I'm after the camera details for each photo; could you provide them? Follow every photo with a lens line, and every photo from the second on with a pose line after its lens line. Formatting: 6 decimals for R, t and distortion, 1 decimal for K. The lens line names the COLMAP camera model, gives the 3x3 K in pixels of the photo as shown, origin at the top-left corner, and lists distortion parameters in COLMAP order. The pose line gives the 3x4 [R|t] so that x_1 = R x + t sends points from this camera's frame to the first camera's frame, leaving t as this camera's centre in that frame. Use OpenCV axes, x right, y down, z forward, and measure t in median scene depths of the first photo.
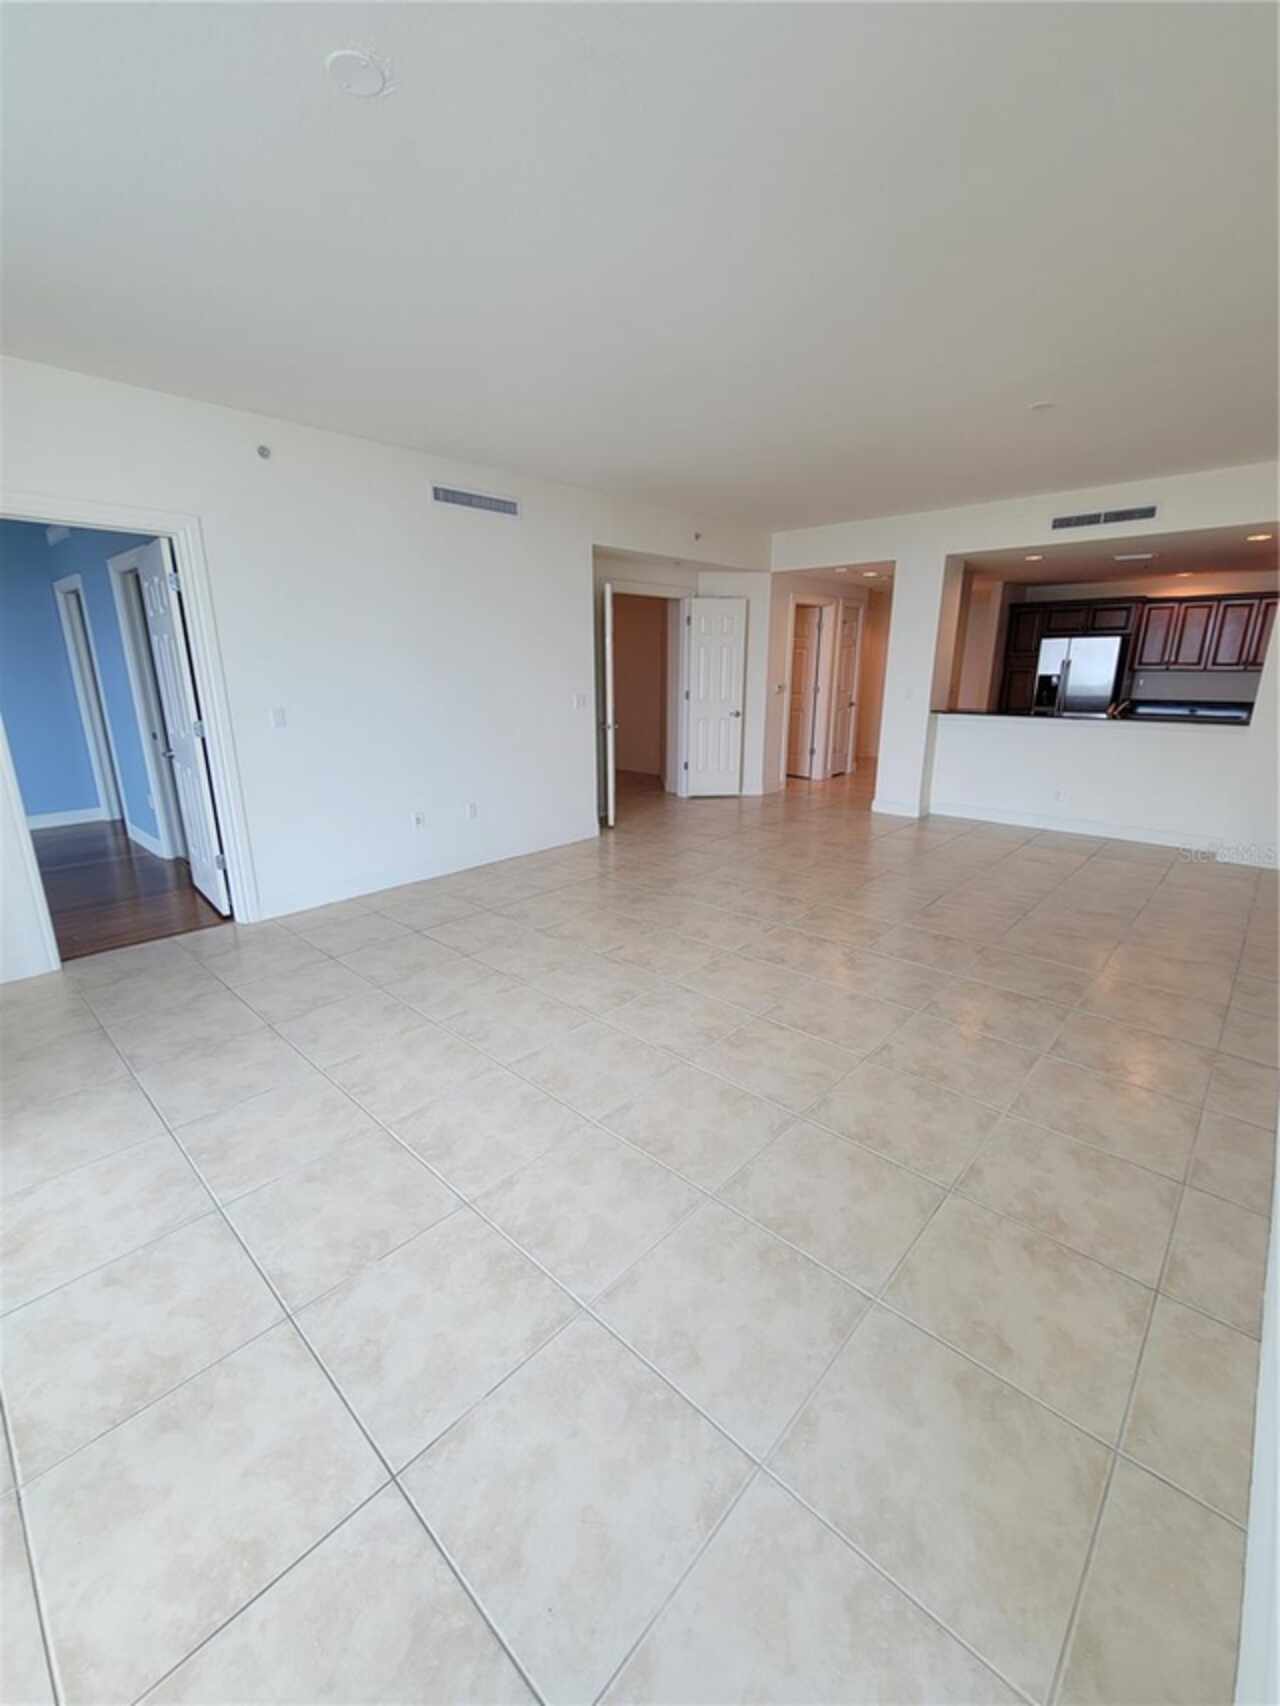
lens RADIAL K [[699.3, 0, 633.5], [0, 699.3, 851.1], [0, 0, 1]] dist [-0.000554, -0.001697]
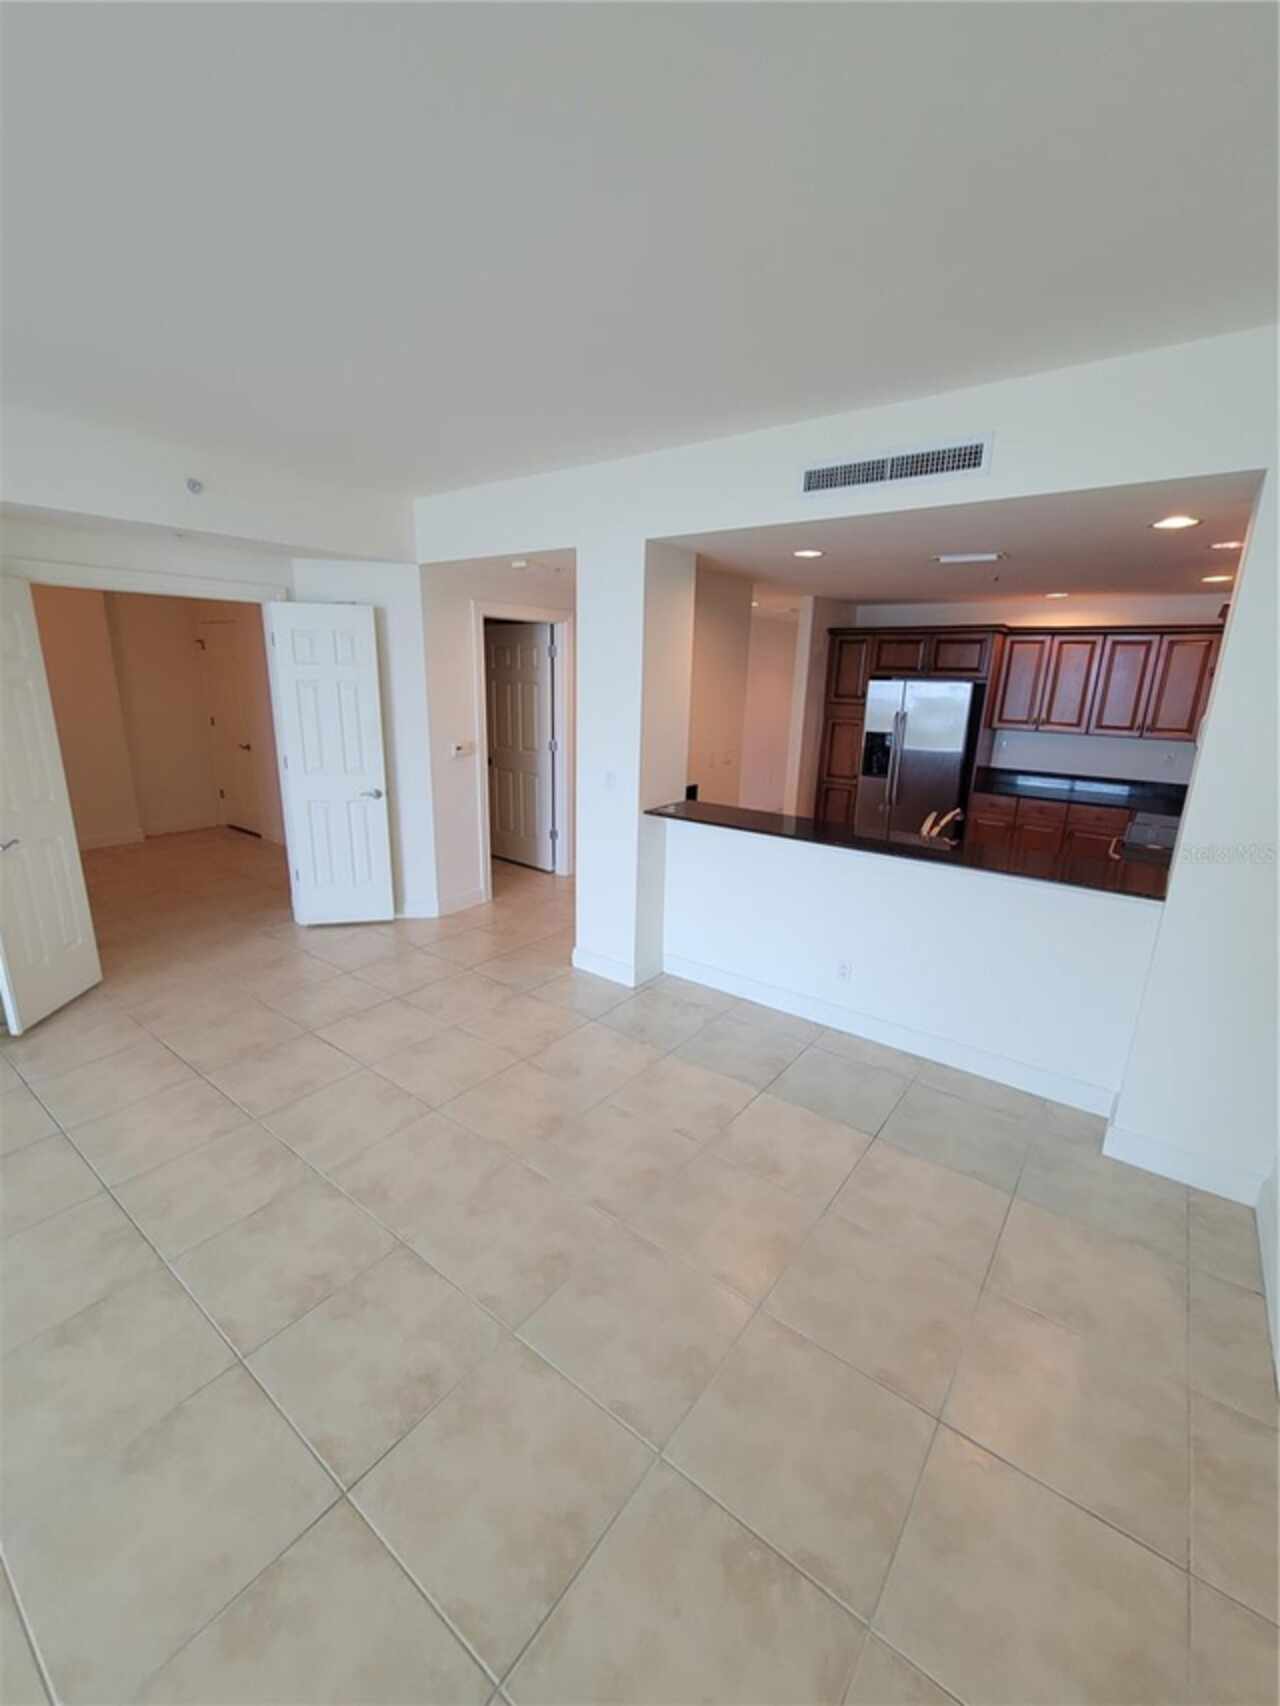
lens RADIAL K [[699.3, 0, 637.4], [0, 699.3, 853.9], [0, 0, 1]] dist [-0.000554, -0.001697]
pose [[0.994397, -0.000174, 0.105712, 0.299589], [0.001039, 0.999966, -0.008128, -0.133838], [-0.105707, 0.008193, 0.994364, 0.356024]]
